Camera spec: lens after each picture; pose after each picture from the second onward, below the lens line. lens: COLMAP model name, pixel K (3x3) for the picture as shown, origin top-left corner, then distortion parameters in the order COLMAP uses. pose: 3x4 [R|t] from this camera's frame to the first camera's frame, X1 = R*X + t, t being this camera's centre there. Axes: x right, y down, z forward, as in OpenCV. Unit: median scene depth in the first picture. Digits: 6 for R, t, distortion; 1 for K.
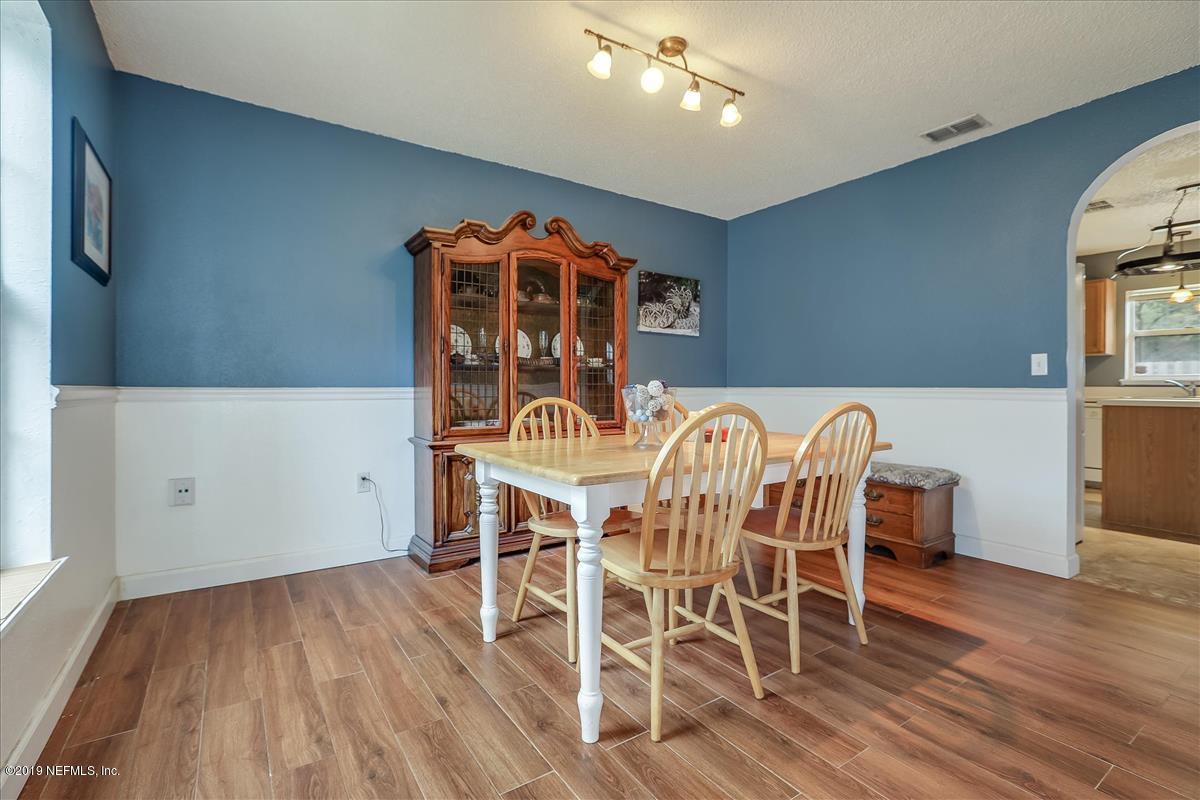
lens RADIAL K [[554.4, 0, 602.0], [0, 554.4, 390.9], [0, 0, 1]] dist [0.000344, -0.000021]
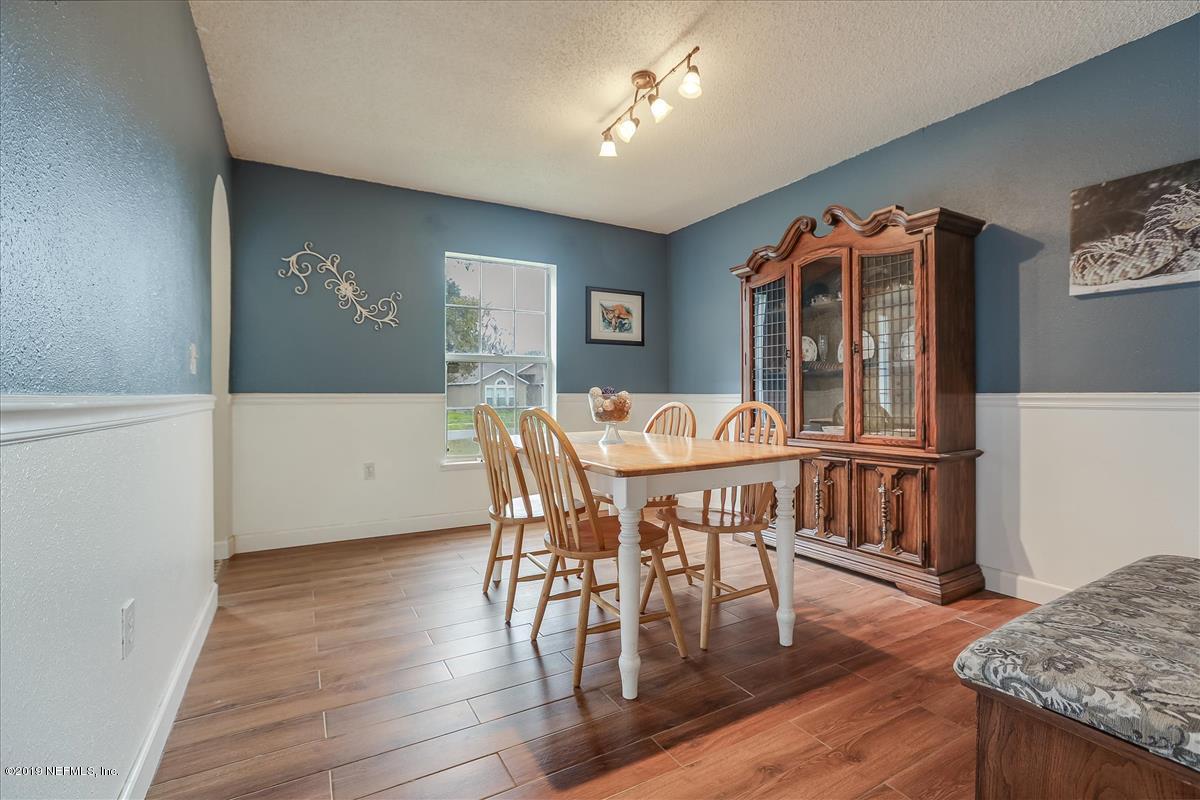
lens RADIAL K [[554.4, 0, 602.0], [0, 554.4, 390.9], [0, 0, 1]] dist [0.000344, -0.000021]
pose [[-0.063642, -0.006227, -0.997953, 0.796239], [-0.004119, 0.999974, -0.005977, -0.004267], [0.997964, 0.003730, -0.063666, 0.649156]]
